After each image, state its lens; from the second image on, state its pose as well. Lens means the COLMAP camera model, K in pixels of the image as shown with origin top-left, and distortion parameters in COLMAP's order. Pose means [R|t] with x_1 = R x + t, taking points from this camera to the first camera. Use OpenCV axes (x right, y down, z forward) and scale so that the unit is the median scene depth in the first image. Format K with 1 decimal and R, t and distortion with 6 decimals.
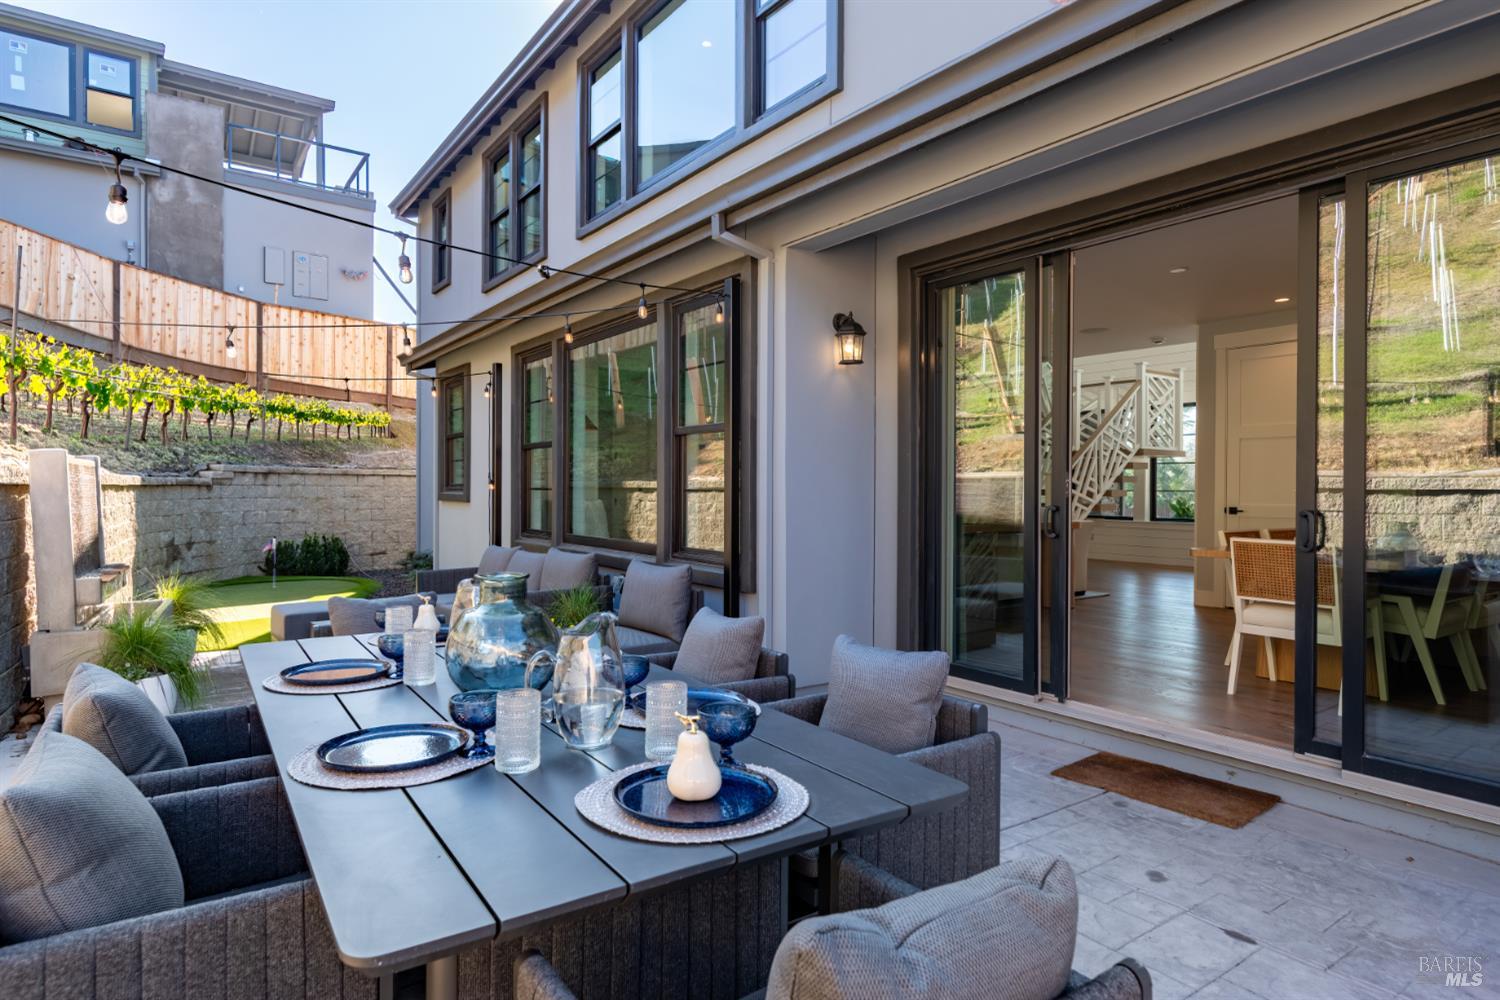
lens RADIAL K [[826.5, 0, 758.1], [0, 826.5, 496.3], [0, 0, 1]] dist [-0.029395, 0.019380]
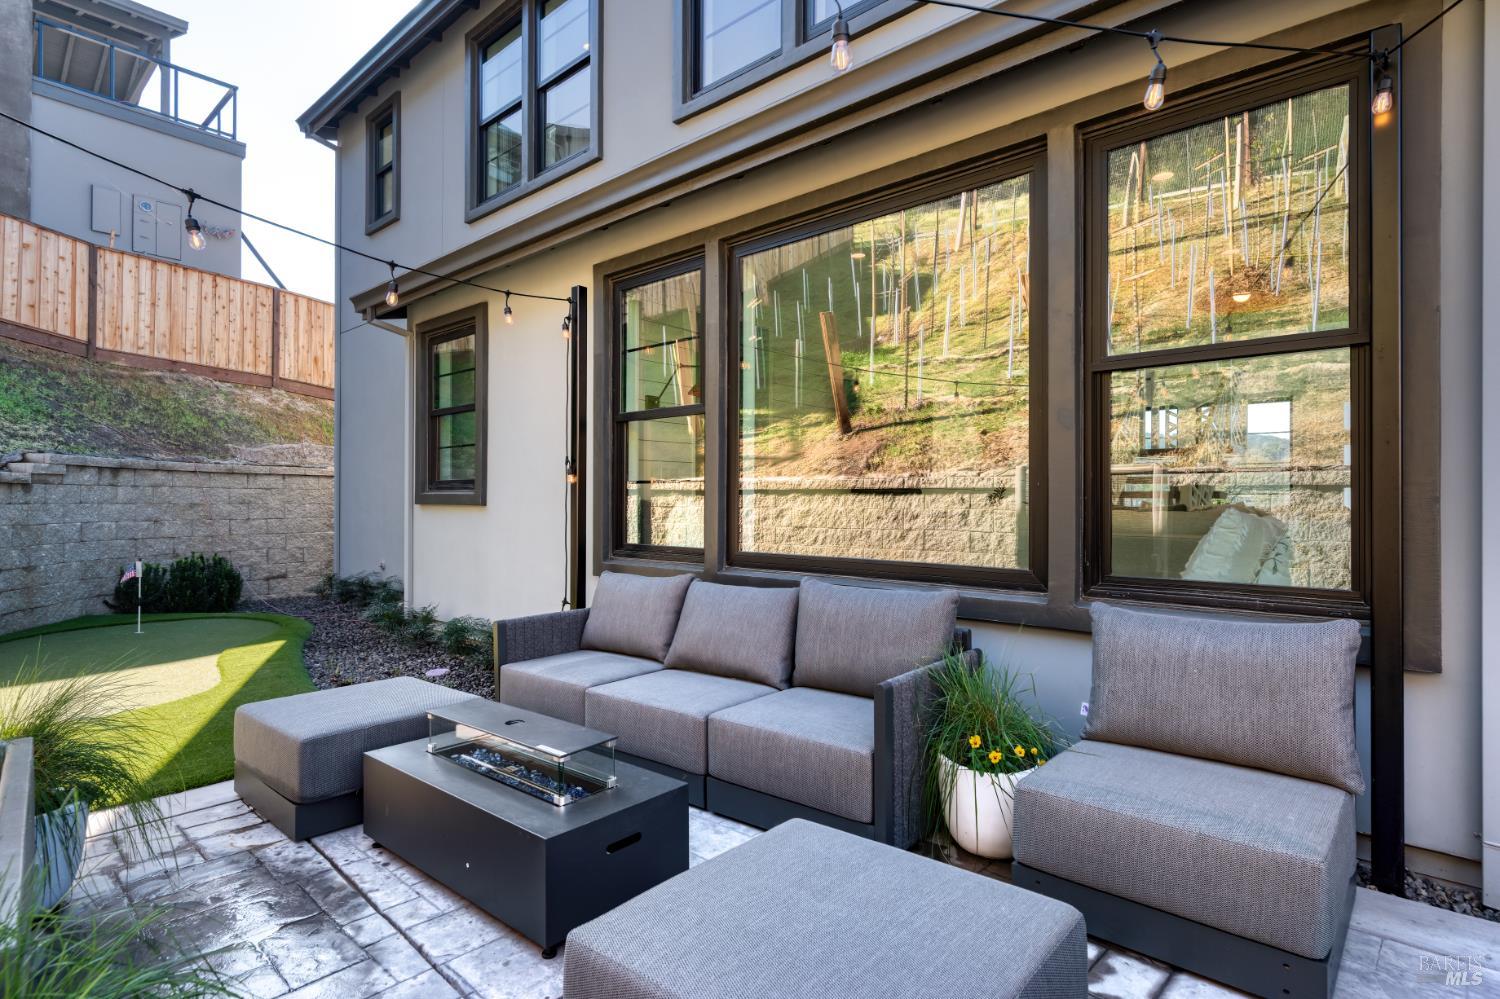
lens RADIAL K [[773.4, 0, 750.0], [0, 773.4, 499.5], [0, 0, 1]] dist [-0.020773, 0.011636]
pose [[0.980969, -0.000510, 0.194164, -0.171902], [0.002622, 0.999940, -0.010619, 0.006249], [-0.194147, 0.010926, 0.980912, 0.219151]]
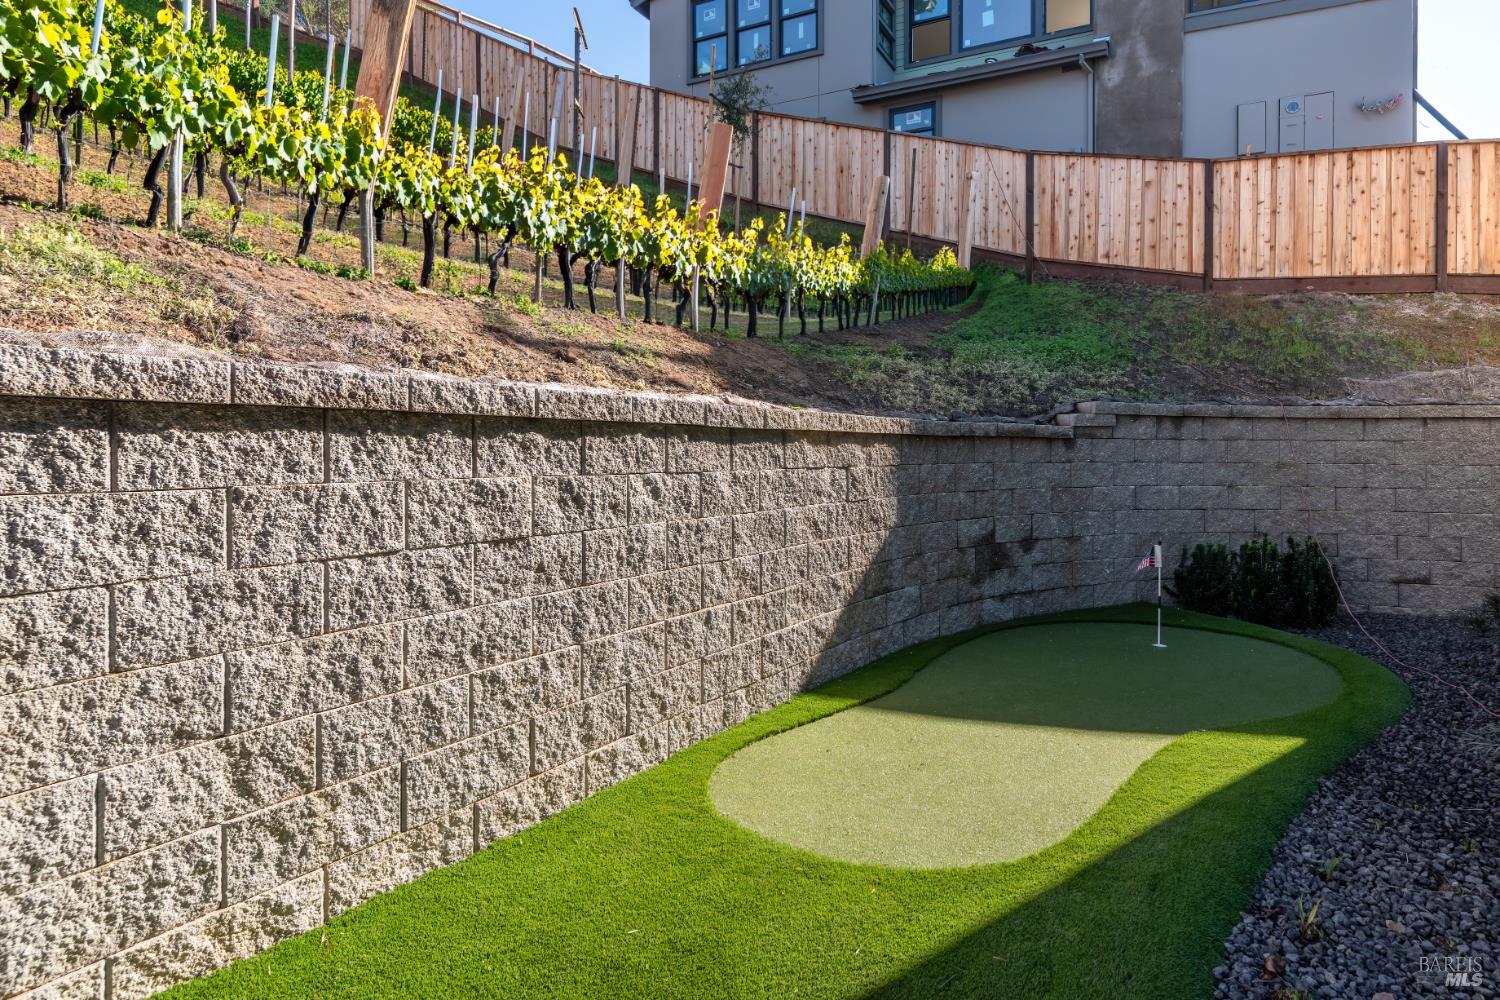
lens RADIAL K [[820.8, 0, 810.5], [0, 820.8, 446.3], [0, 0, 1]] dist [-0.003627, 0.000530]
pose [[0.466591, -0.005521, -0.884456, -0.204754], [-0.012563, 0.999838, -0.012869, 0.001206], [0.884384, 0.017116, 0.466446, 0.471392]]
